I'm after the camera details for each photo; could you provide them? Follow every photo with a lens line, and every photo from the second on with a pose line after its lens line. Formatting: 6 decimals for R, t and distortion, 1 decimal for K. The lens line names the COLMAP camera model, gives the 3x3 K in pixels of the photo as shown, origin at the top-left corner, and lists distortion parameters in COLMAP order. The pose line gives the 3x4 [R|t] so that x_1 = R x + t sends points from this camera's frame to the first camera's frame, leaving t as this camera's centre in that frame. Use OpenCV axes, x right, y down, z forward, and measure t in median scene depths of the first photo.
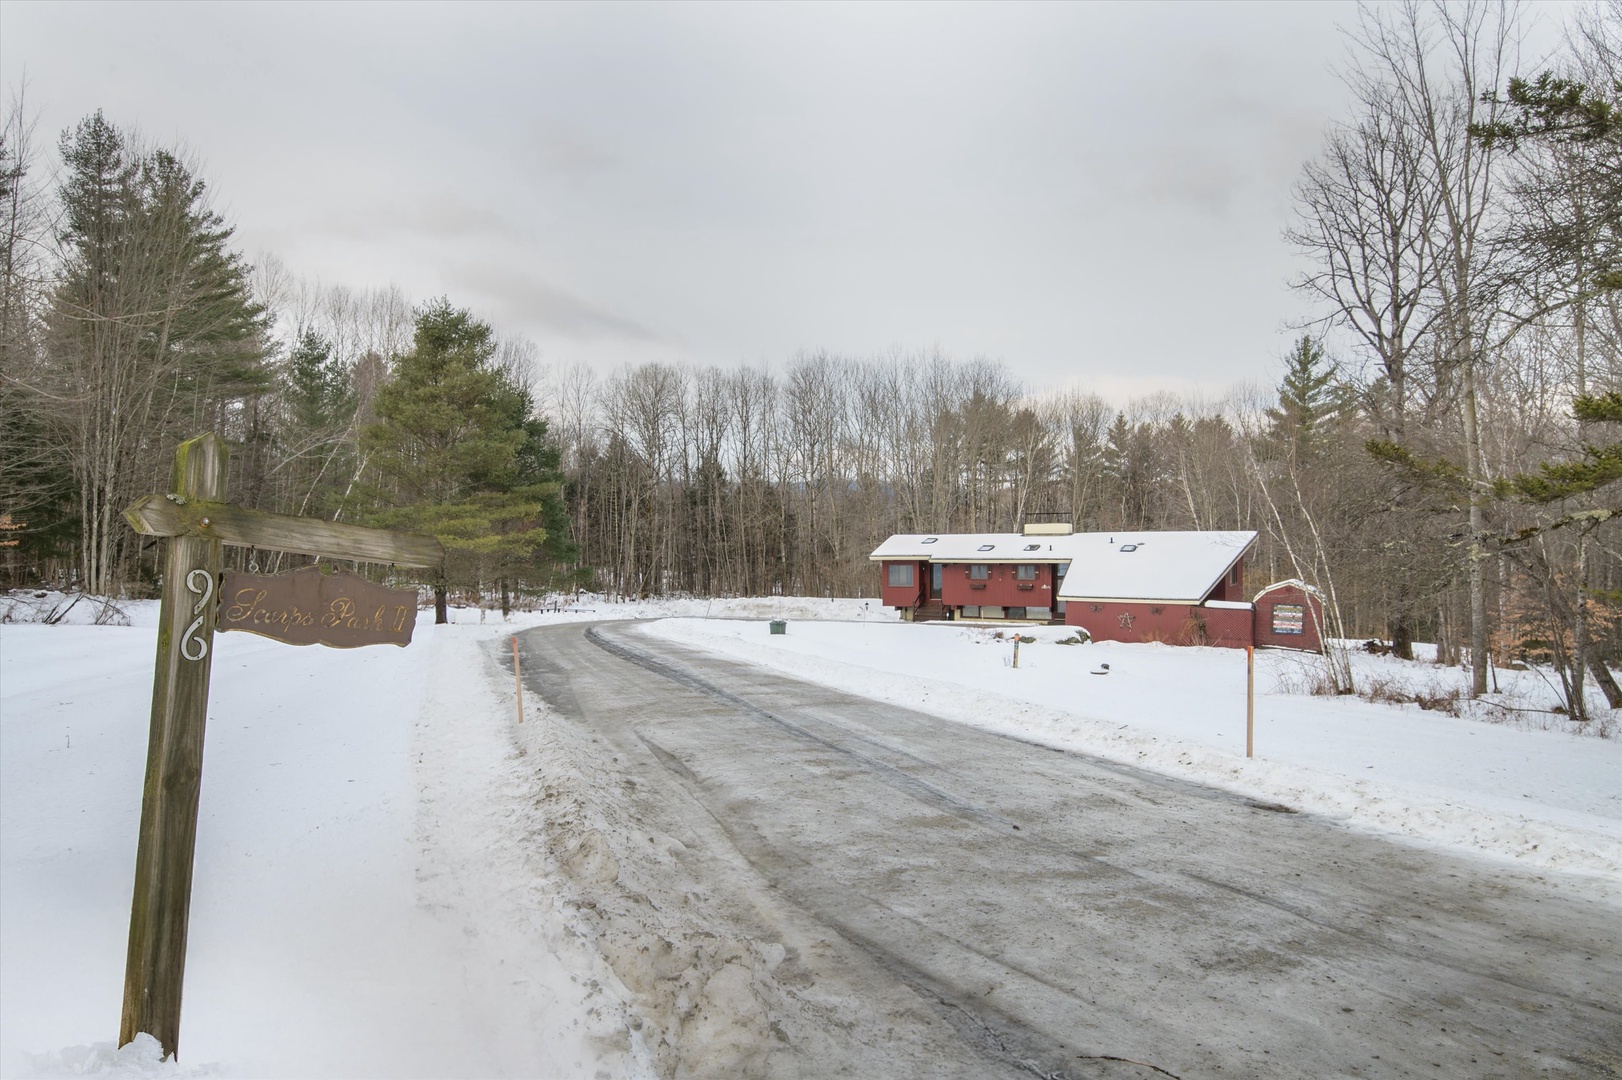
lens RADIAL K [[1018.5, 0, 811.0], [0, 1018.5, 540.0], [0, 0, 1]] dist [-0.002716, -0.000763]
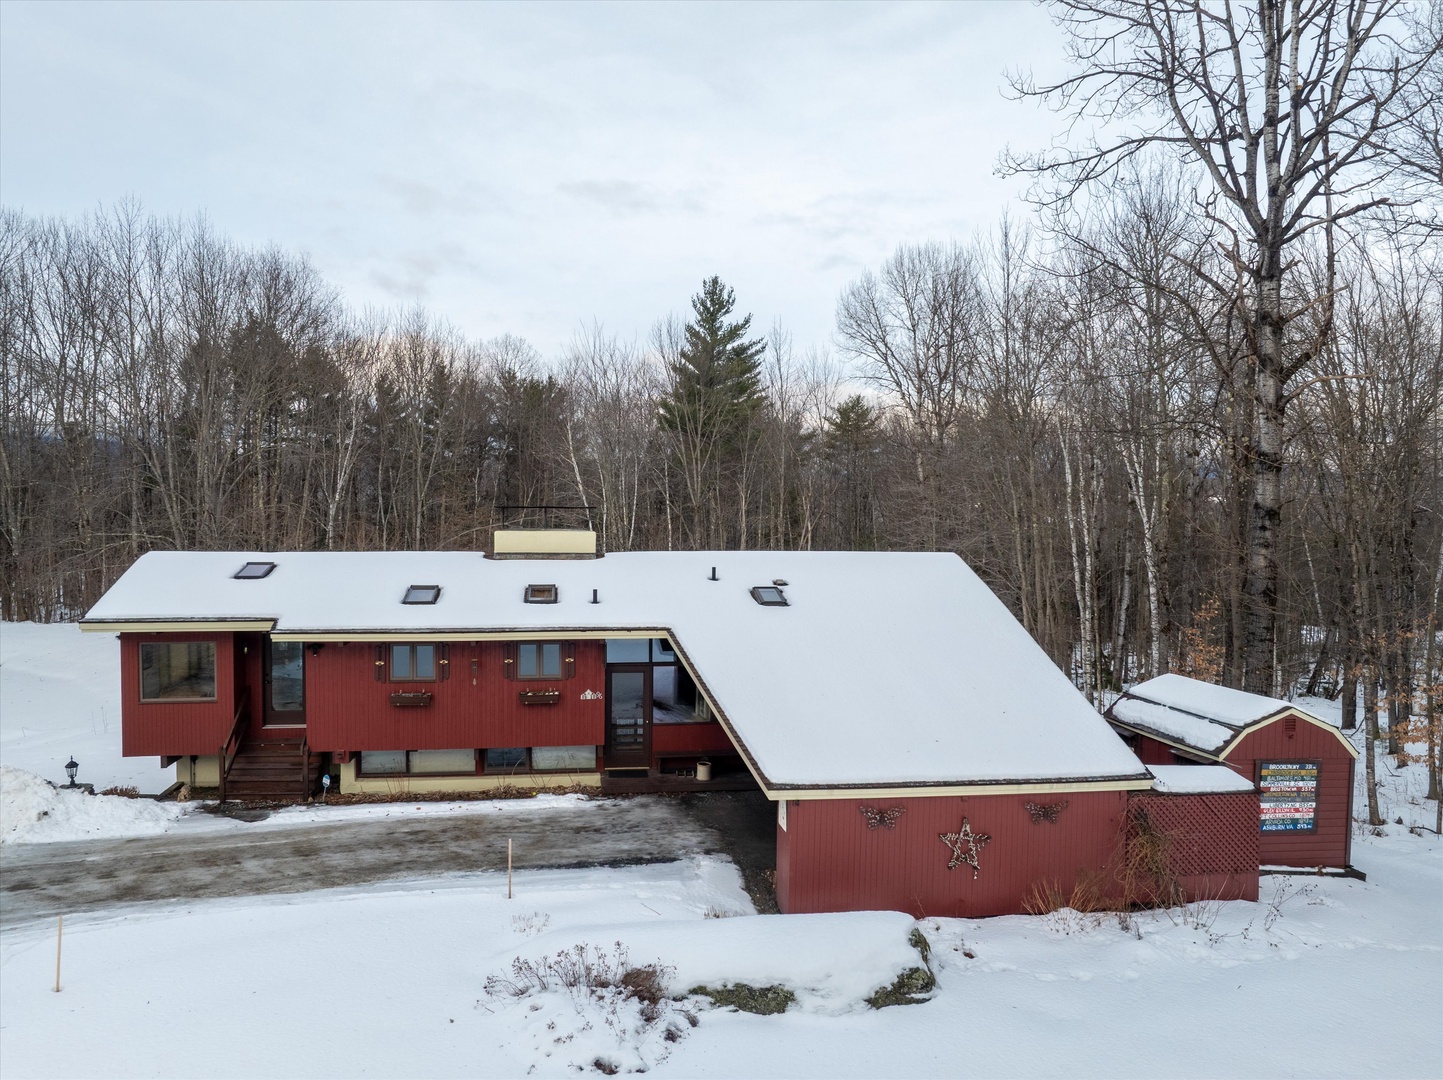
lens RADIAL K [[1002.5, 0, 721.5], [0, 1002.5, 540.0], [0, 0, 1]] dist [-0.037544, 0.005456]
pose [[0.804981, -0.006213, 0.593268, 0.033922], [-0.013403, 0.999500, 0.028654, -0.025442], [-0.593149, -0.031017, 0.804495, 0.598077]]
